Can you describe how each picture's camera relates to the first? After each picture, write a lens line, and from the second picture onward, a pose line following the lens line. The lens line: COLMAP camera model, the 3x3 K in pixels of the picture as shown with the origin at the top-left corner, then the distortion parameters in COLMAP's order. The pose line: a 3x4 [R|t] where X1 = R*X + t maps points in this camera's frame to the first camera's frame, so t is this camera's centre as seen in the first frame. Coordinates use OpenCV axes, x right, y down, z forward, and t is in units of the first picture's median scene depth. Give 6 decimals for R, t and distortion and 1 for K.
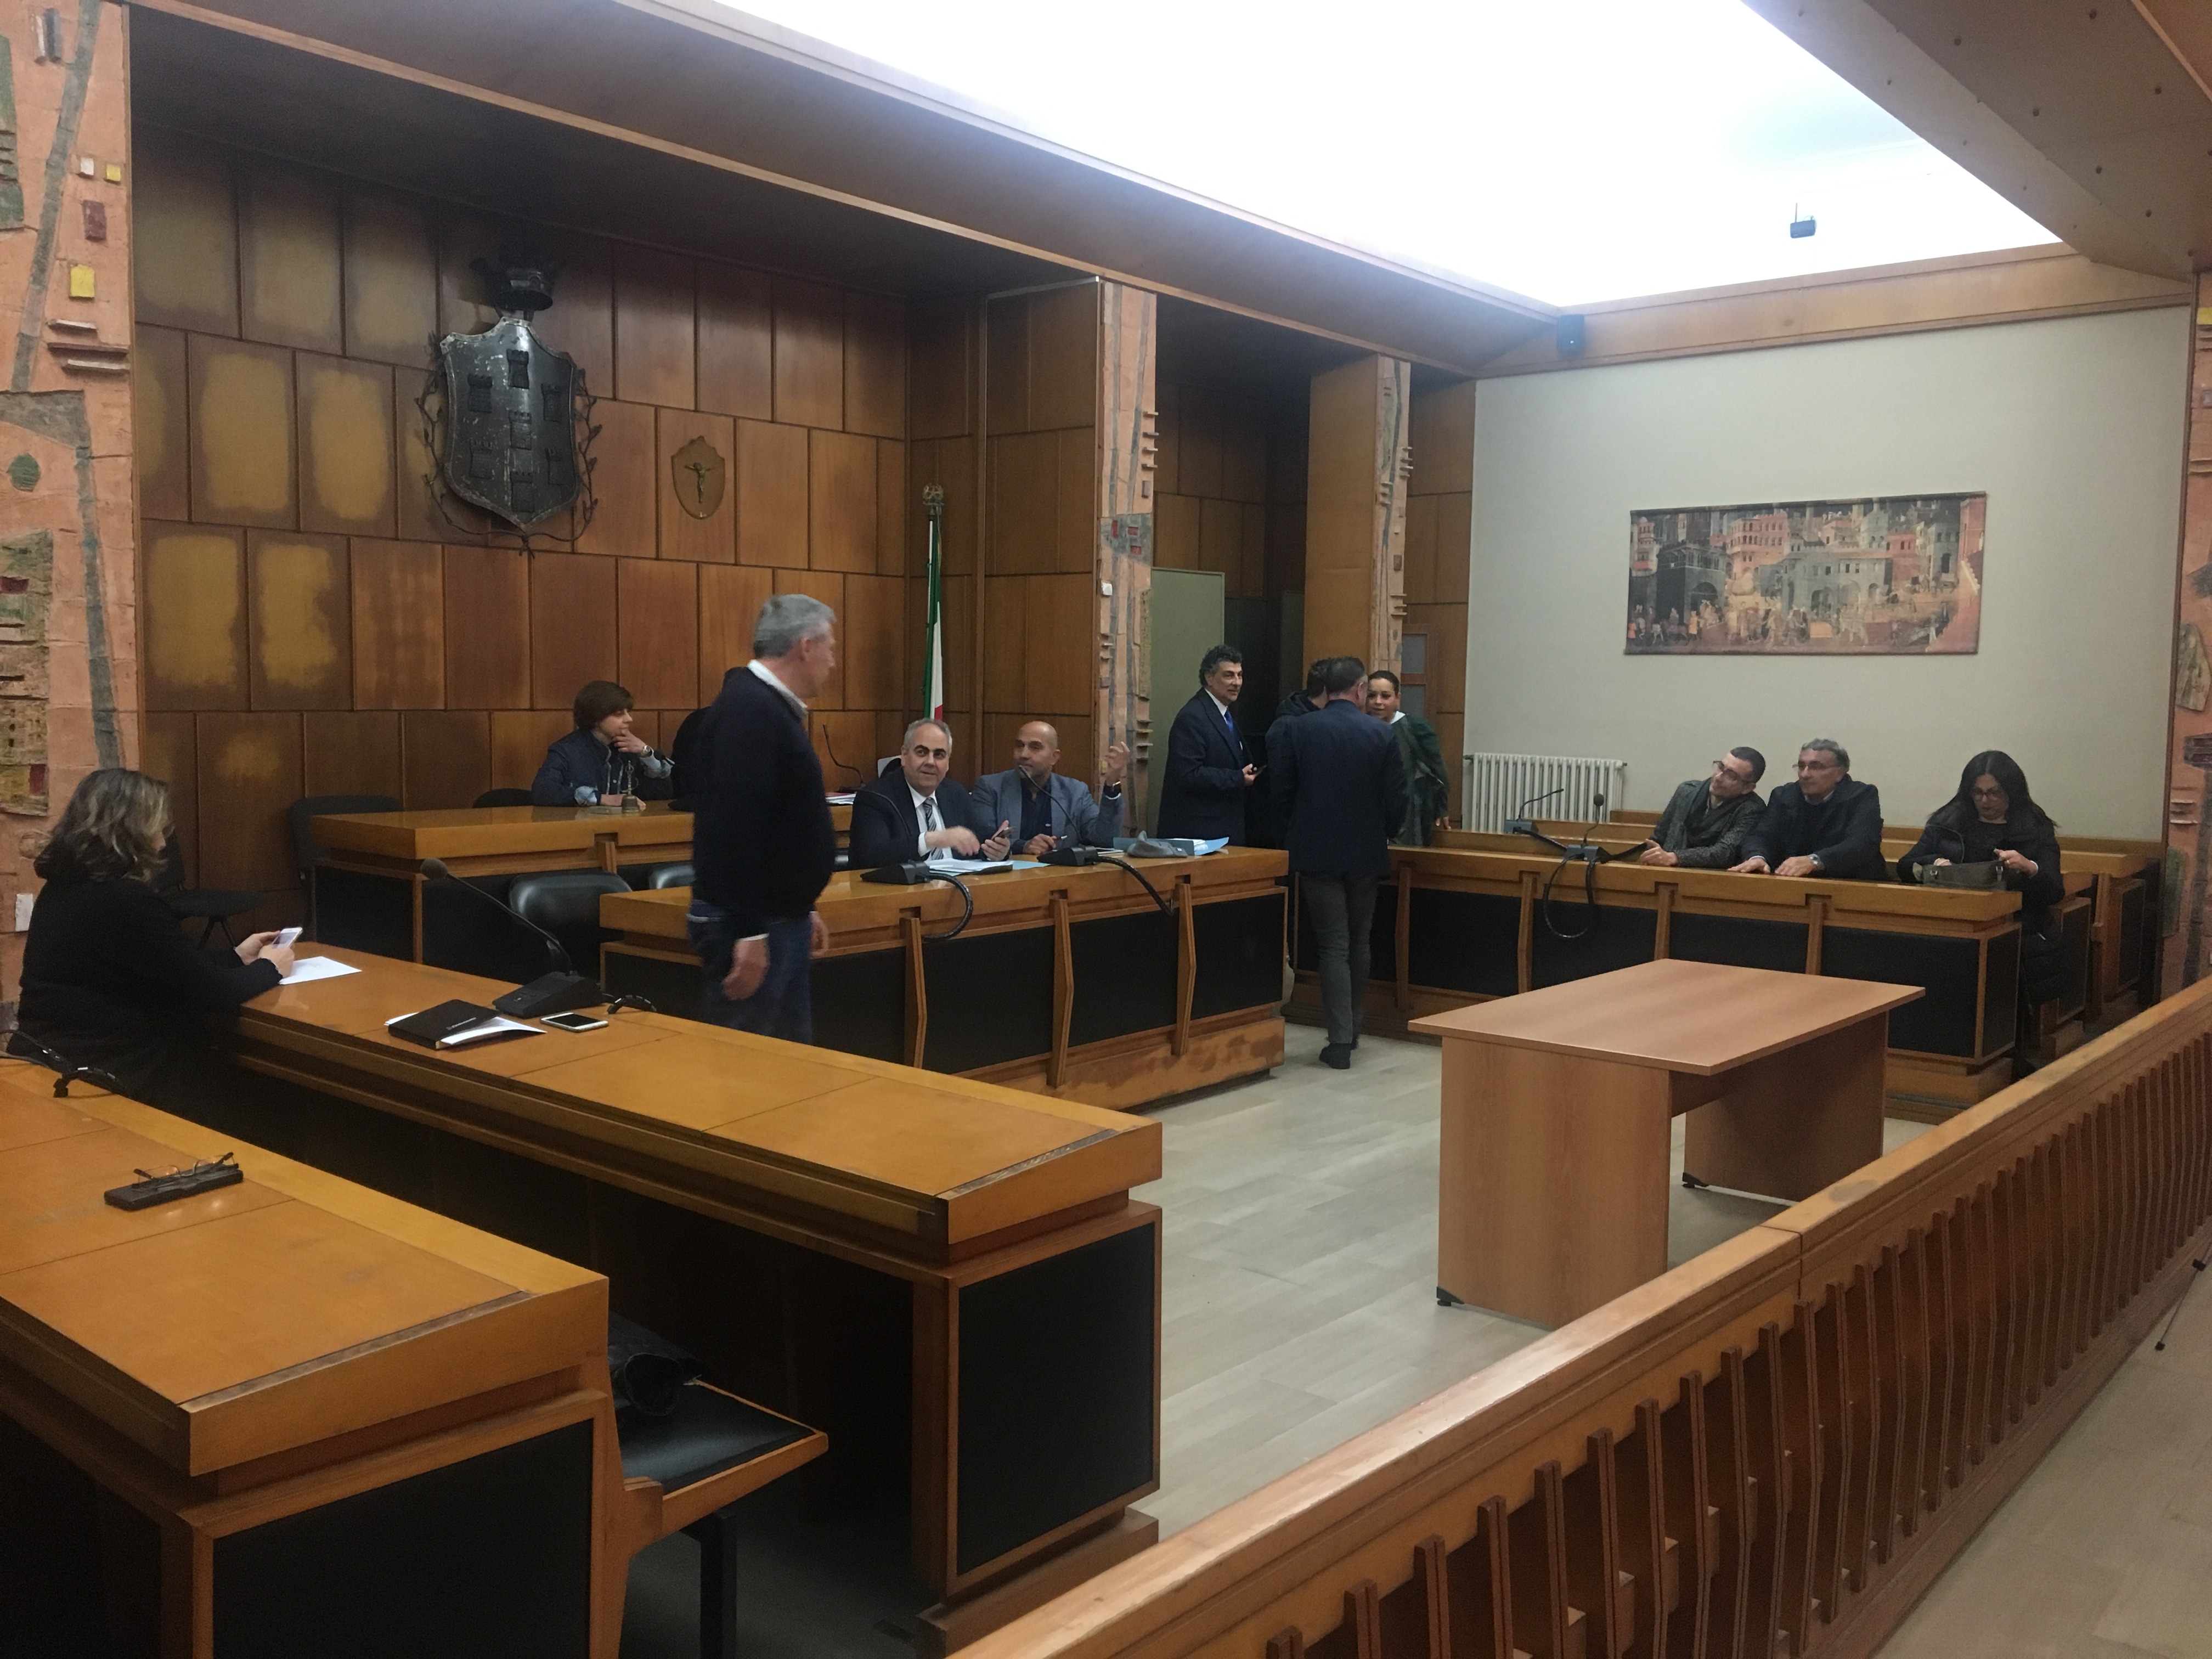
lens RADIAL K [[1852.4, 0, 1102.1], [0, 1852.4, 820.9], [0, 0, 1]] dist [0.093145, -0.139782]
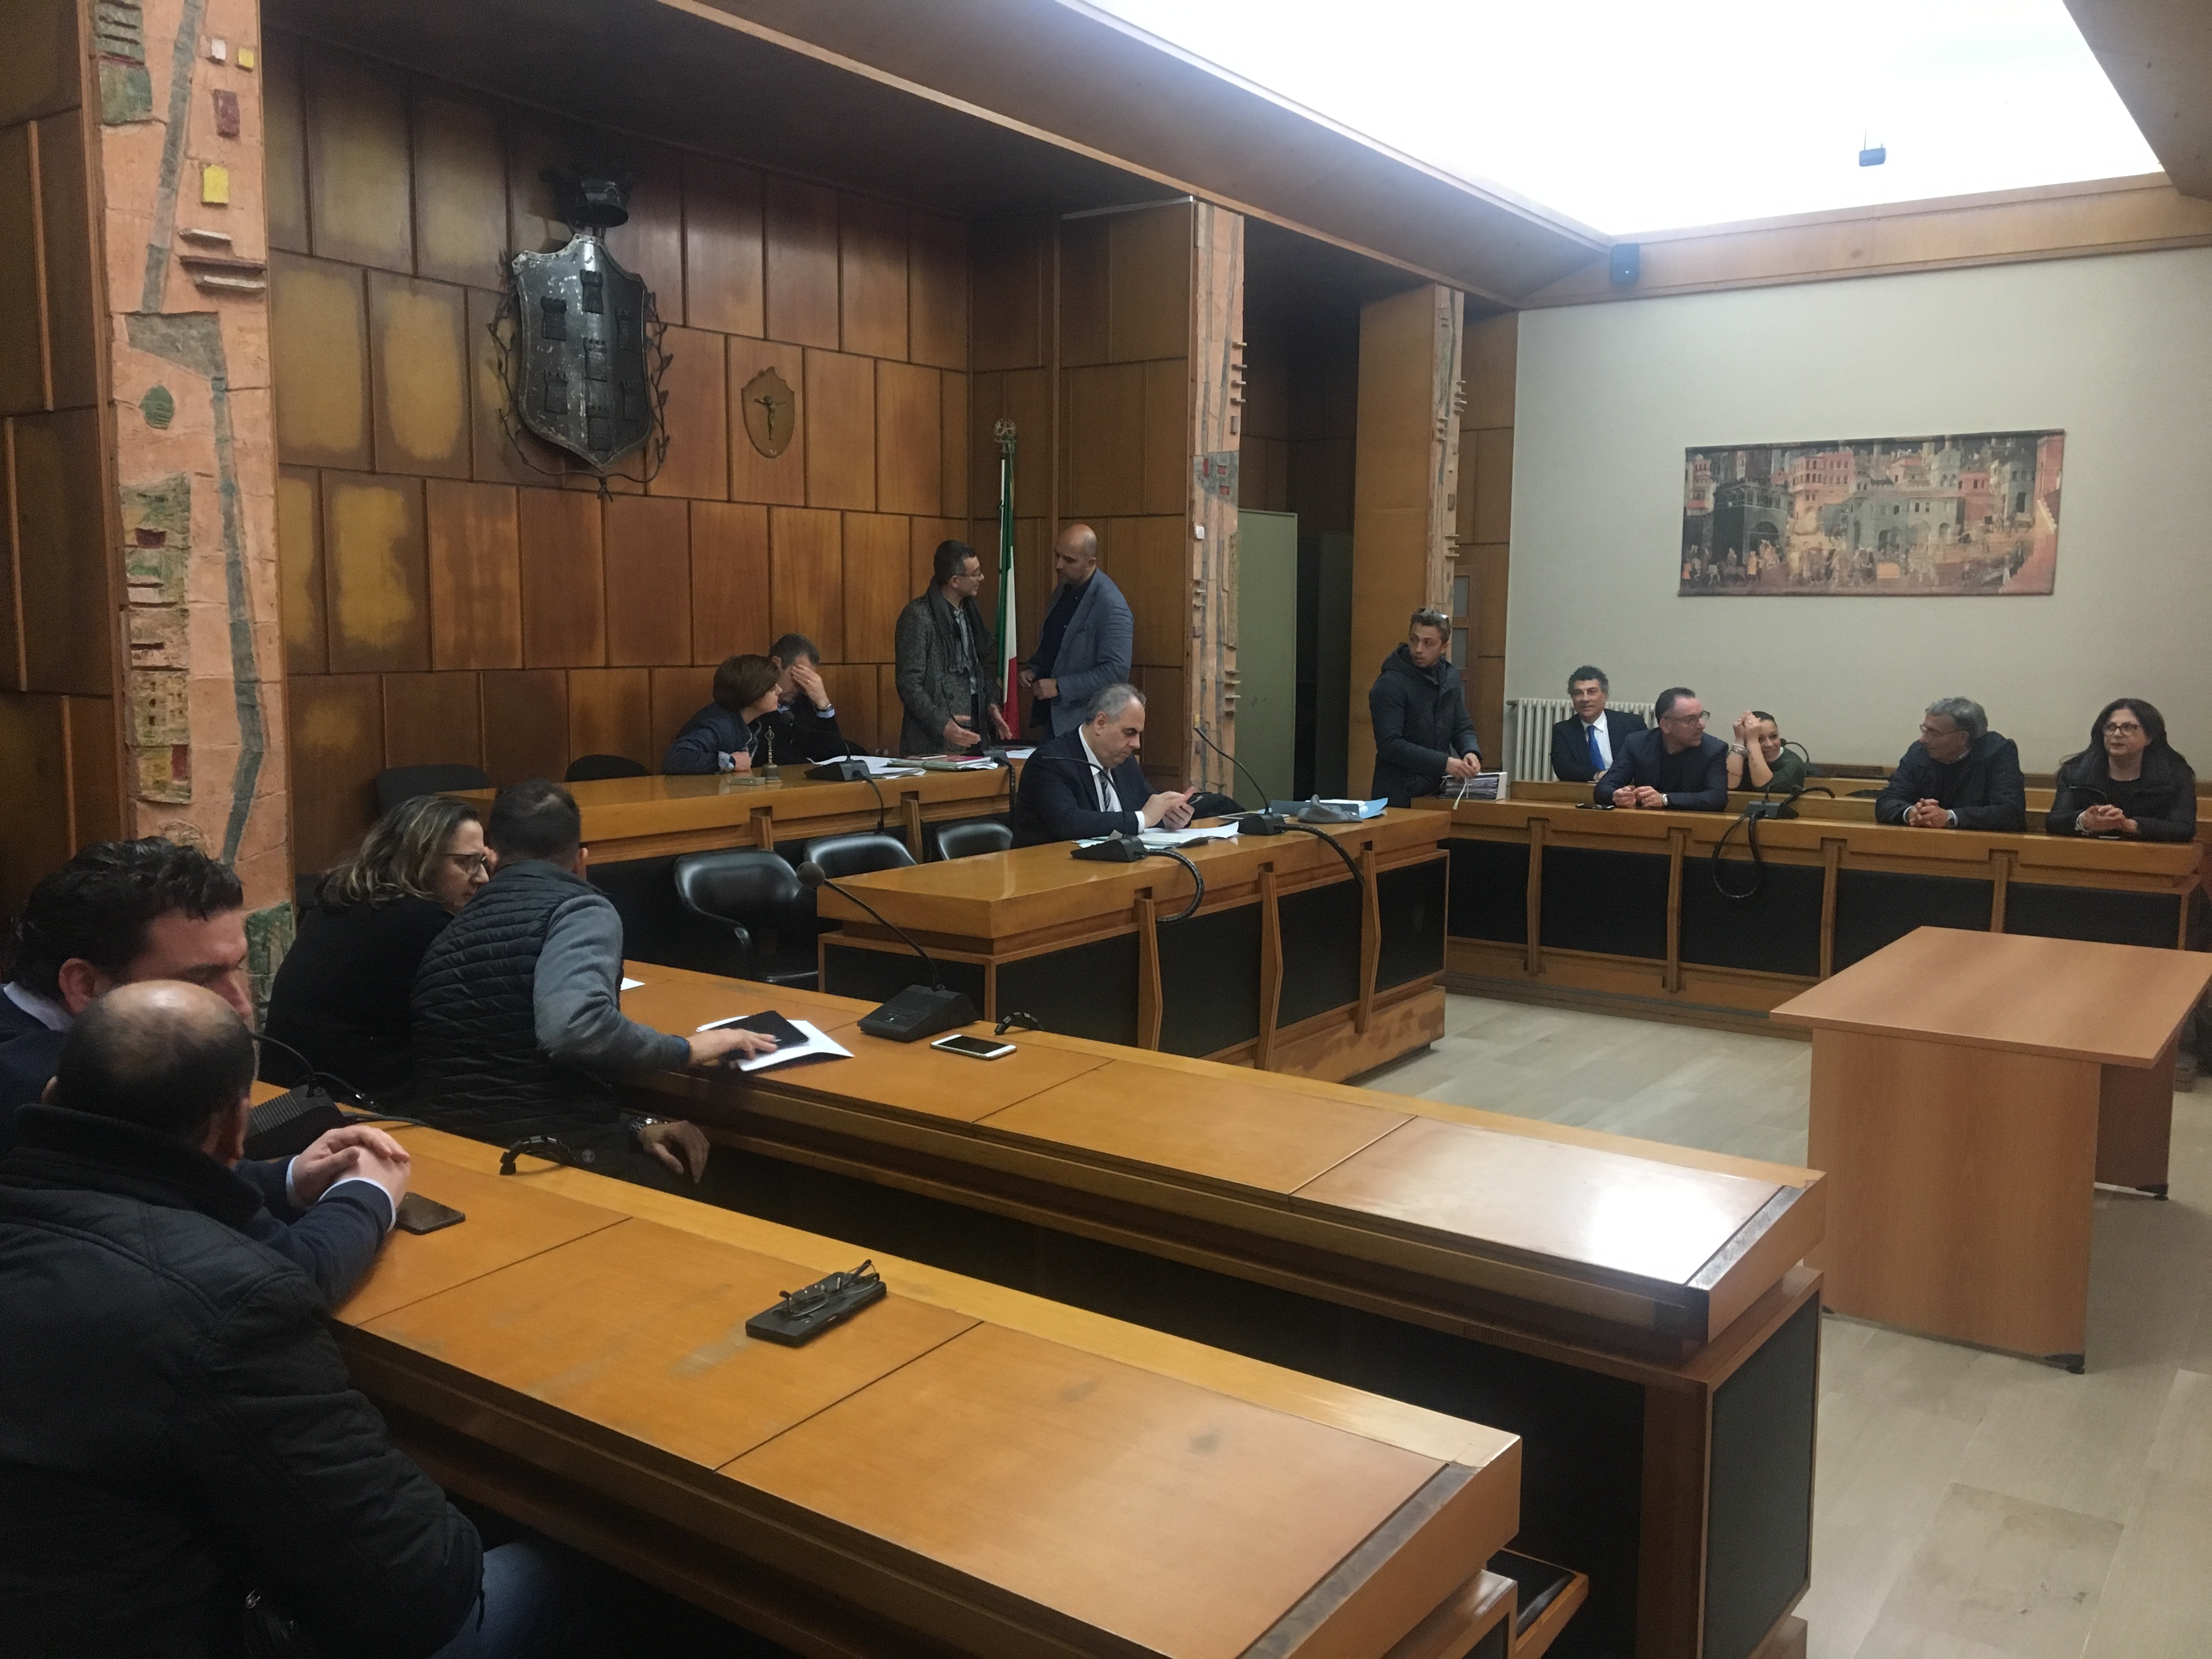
lens RADIAL K [[1855.6, 0, 1101.6], [0, 1855.6, 820.2], [0, 0, 1]] dist [0.085298, -0.133766]
pose [[0.996595, -0.015017, 0.081074, -0.124762], [0.012239, 0.999324, 0.034660, -0.011867], [-0.081540, -0.033550, 0.996105, 0.057017]]
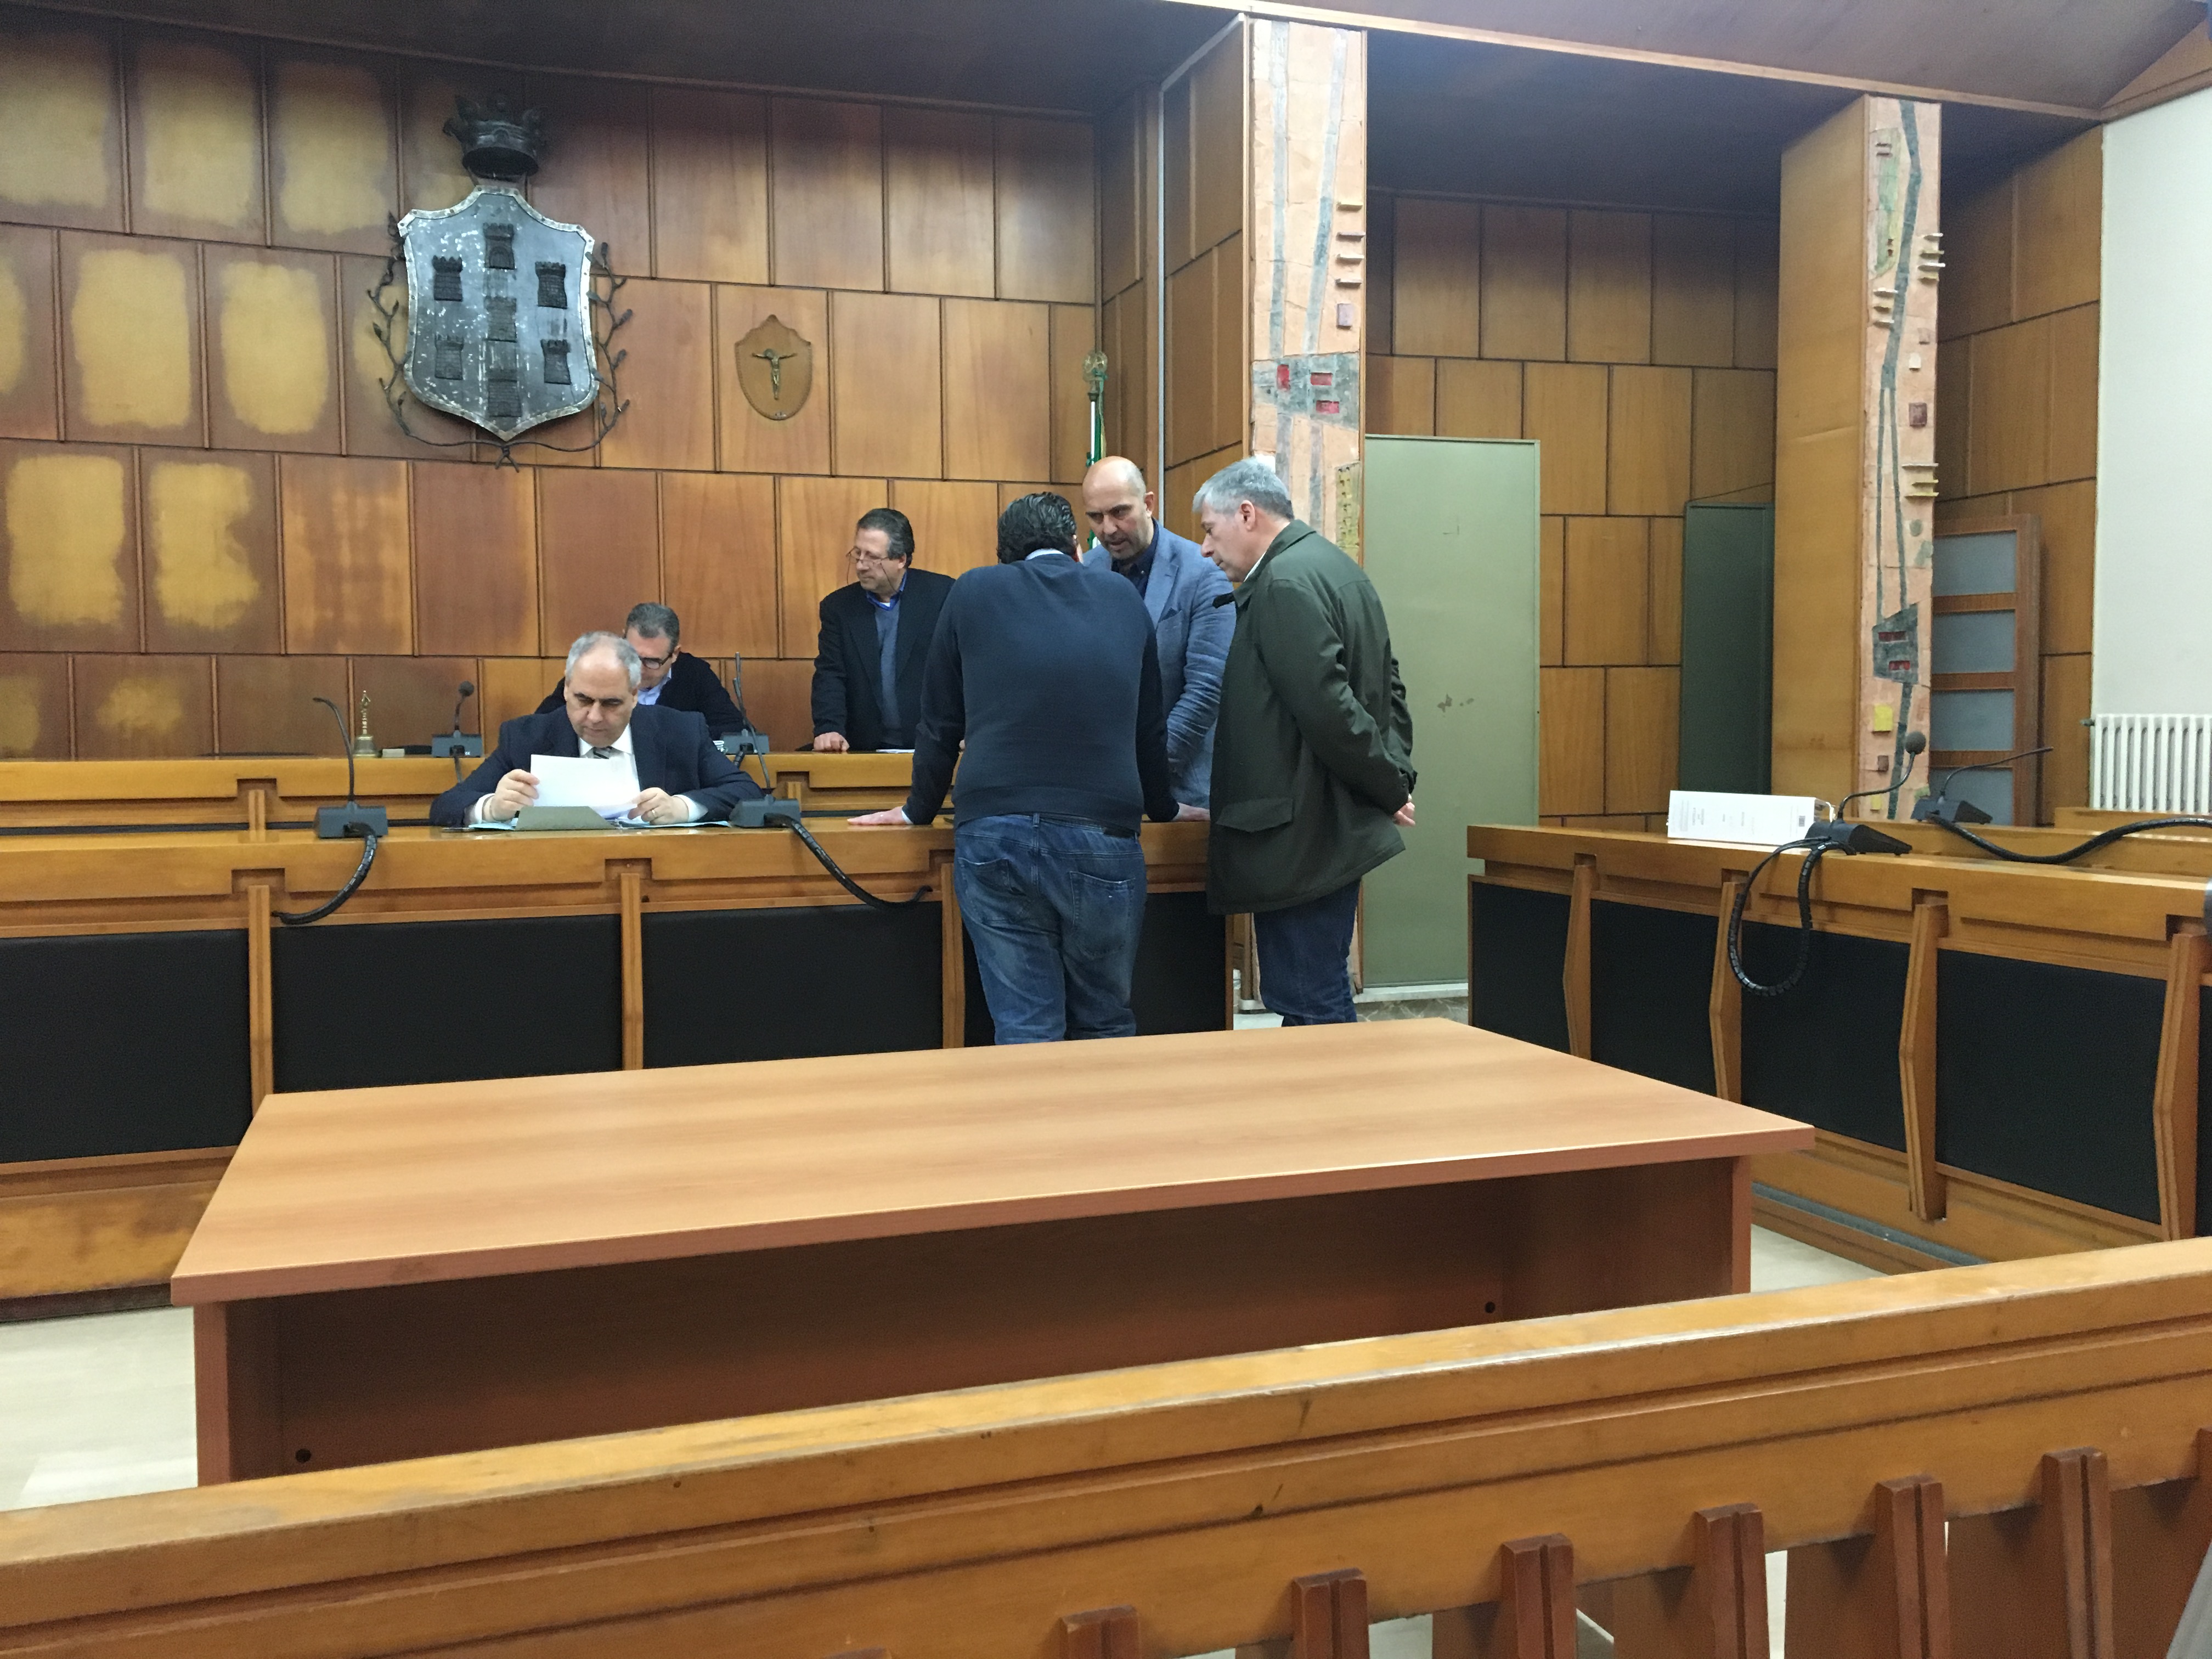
lens RADIAL K [[1855.6, 0, 1101.6], [0, 1855.6, 820.2], [0, 0, 1]] dist [0.085298, -0.133766]
pose [[0.858938, 0.004940, -0.512055, 0.304091], [-0.018973, 0.999574, -0.022183, 0.024377], [0.511727, 0.028769, 0.858666, 0.372157]]
